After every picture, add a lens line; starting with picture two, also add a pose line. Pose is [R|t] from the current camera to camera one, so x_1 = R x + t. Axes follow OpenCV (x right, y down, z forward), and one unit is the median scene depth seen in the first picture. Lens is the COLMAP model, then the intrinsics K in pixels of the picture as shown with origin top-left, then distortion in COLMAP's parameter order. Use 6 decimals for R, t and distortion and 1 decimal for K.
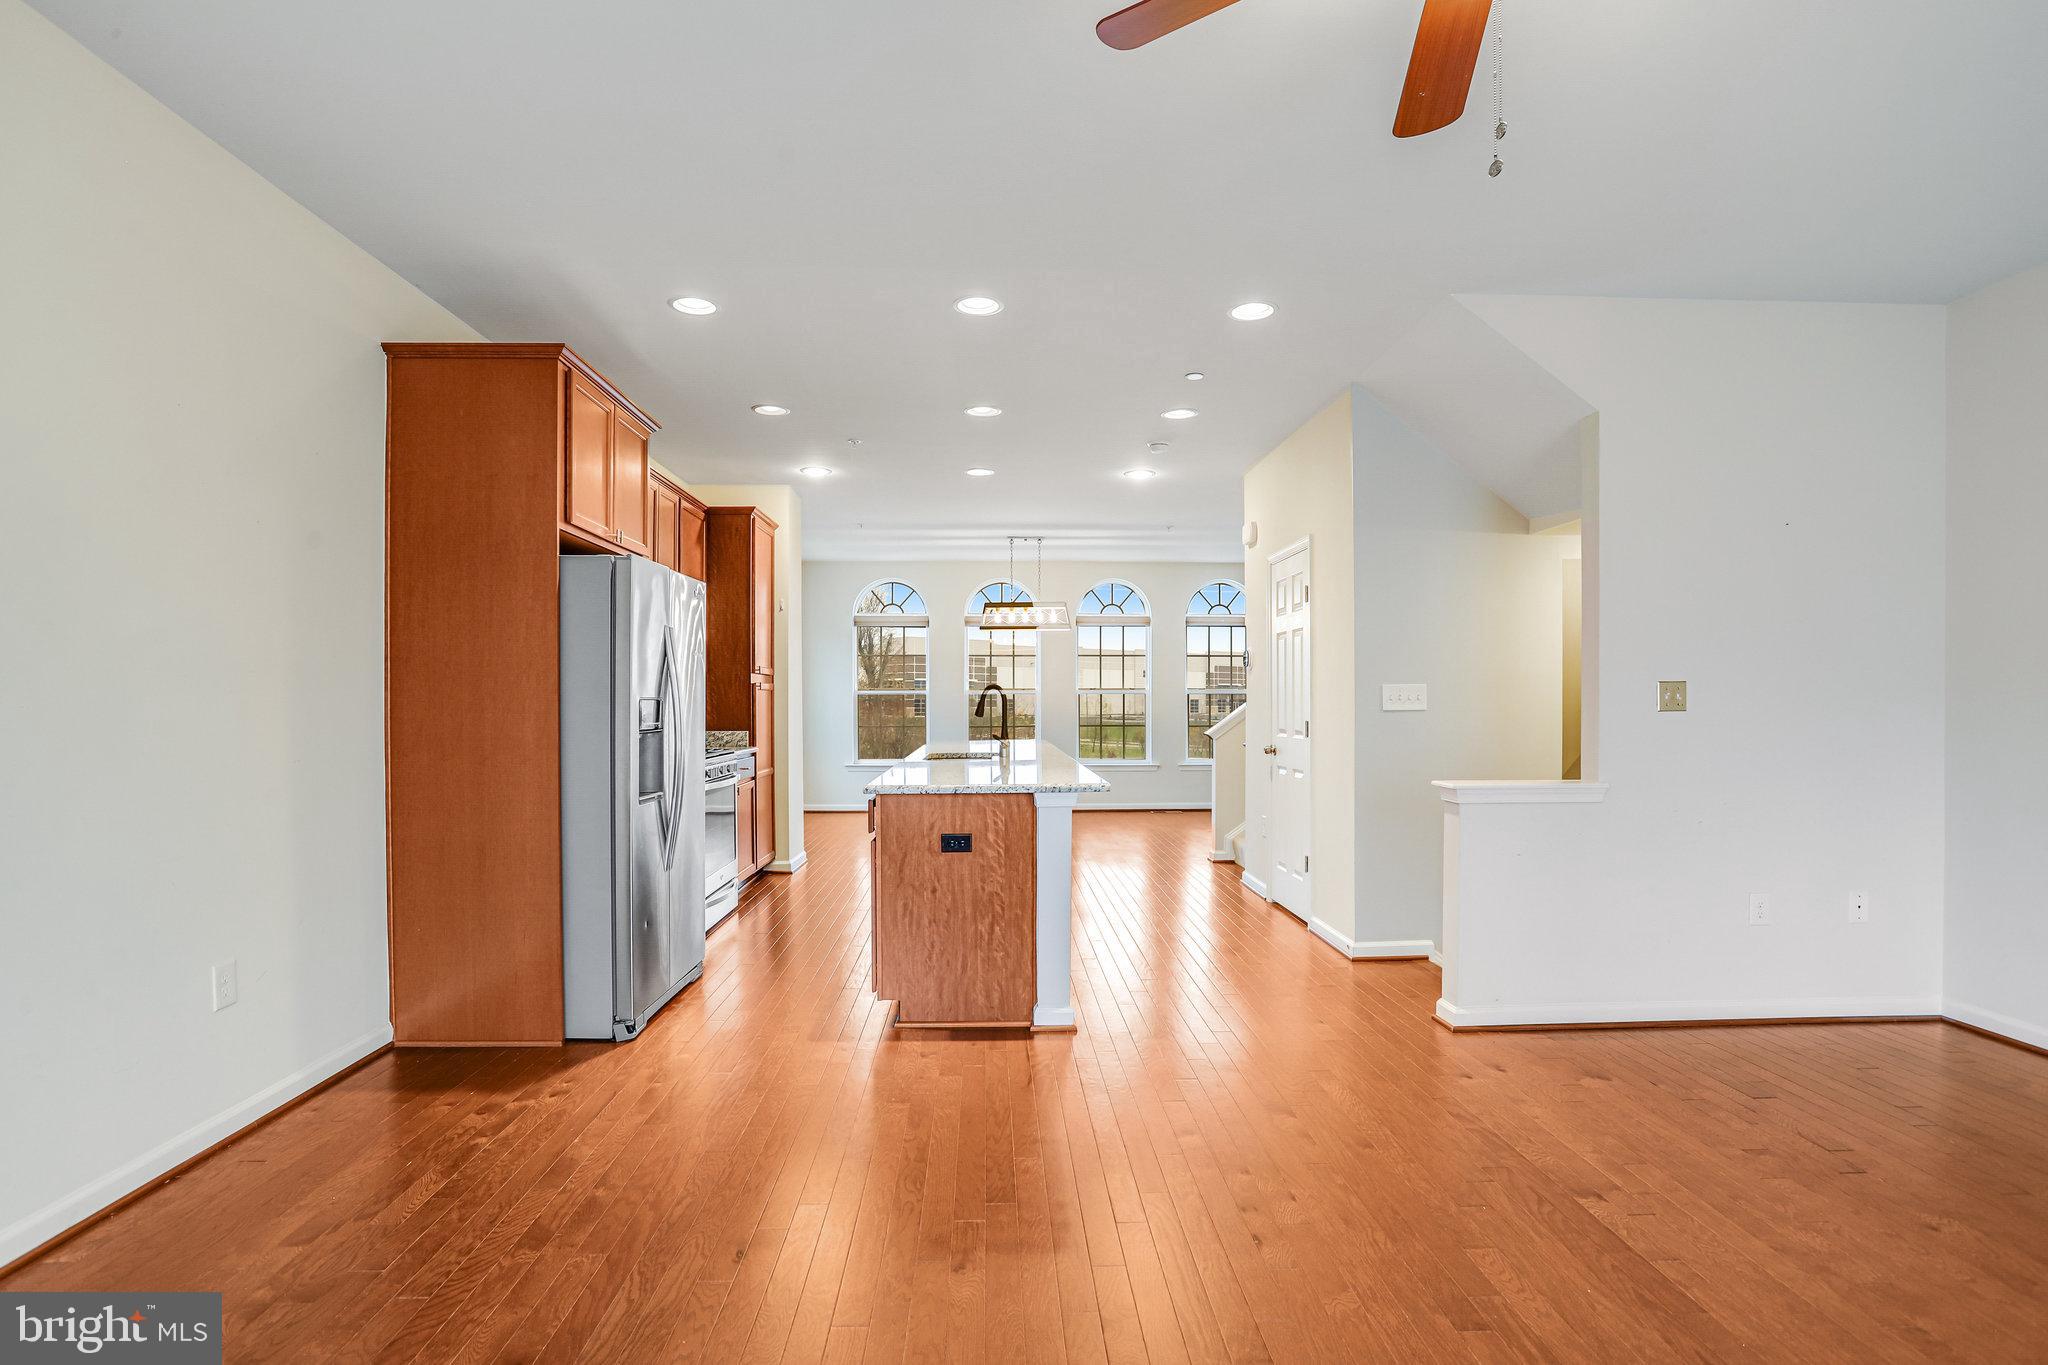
lens RADIAL K [[1009.1, 0, 1025.1], [0, 1009.1, 694.5], [0, 0, 1]] dist [-0.003540, 0.000219]
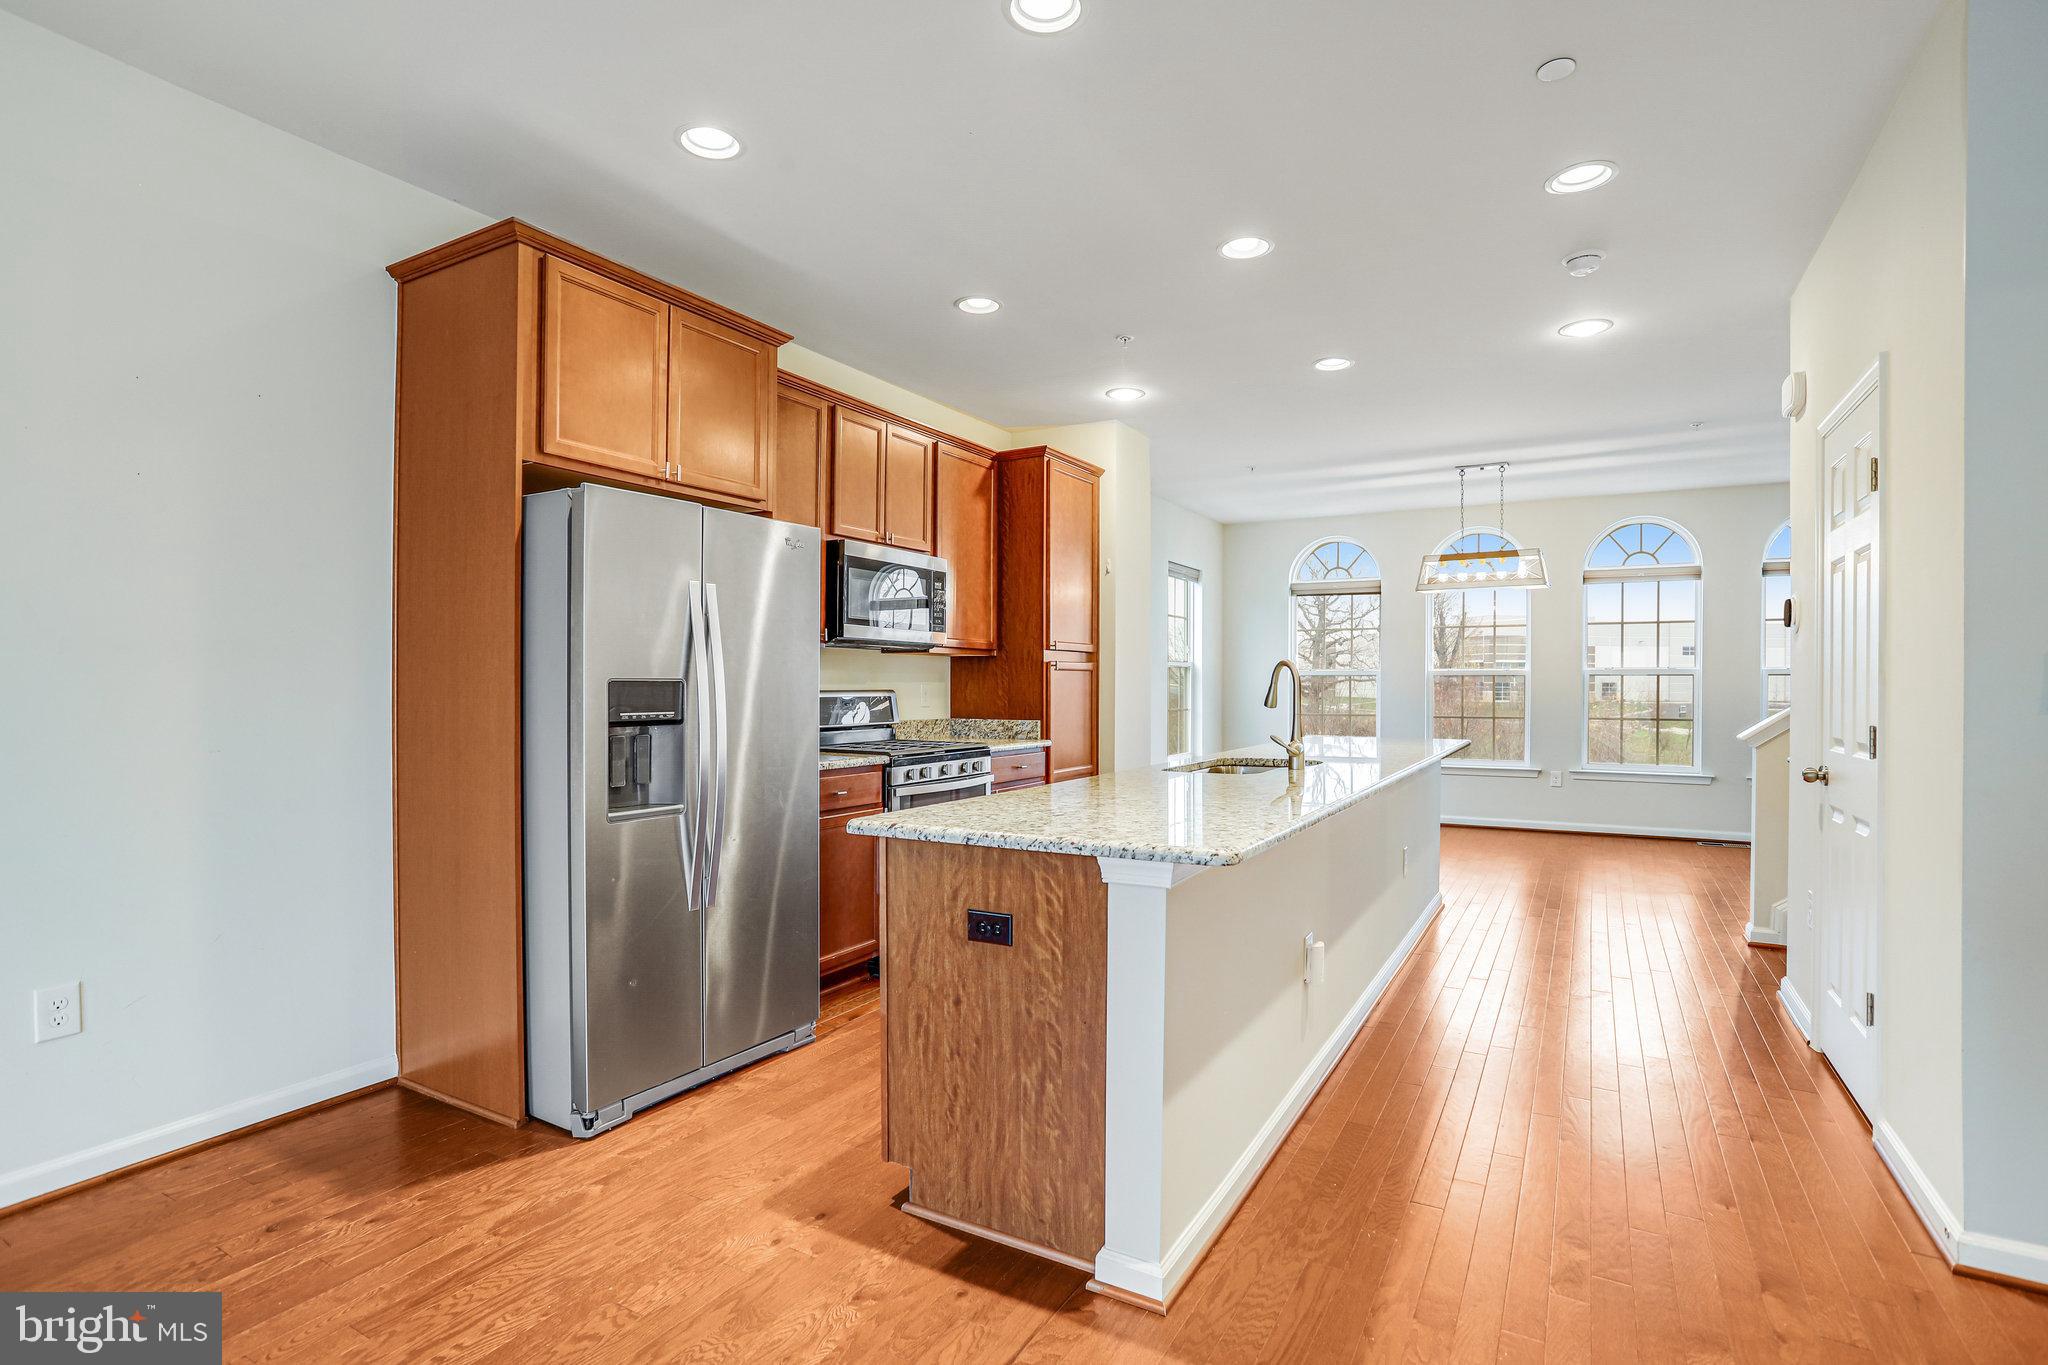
lens RADIAL K [[1019.2, 0, 1020.3], [0, 1019.2, 685.9], [0, 0, 1]] dist [-0.056094, 0.038973]
pose [[0.856179, 0.004304, -0.516661, 0.249685], [-0.000194, 0.999968, 0.008009, 0.002940], [0.516679, -0.006757, 0.856153, 0.507807]]
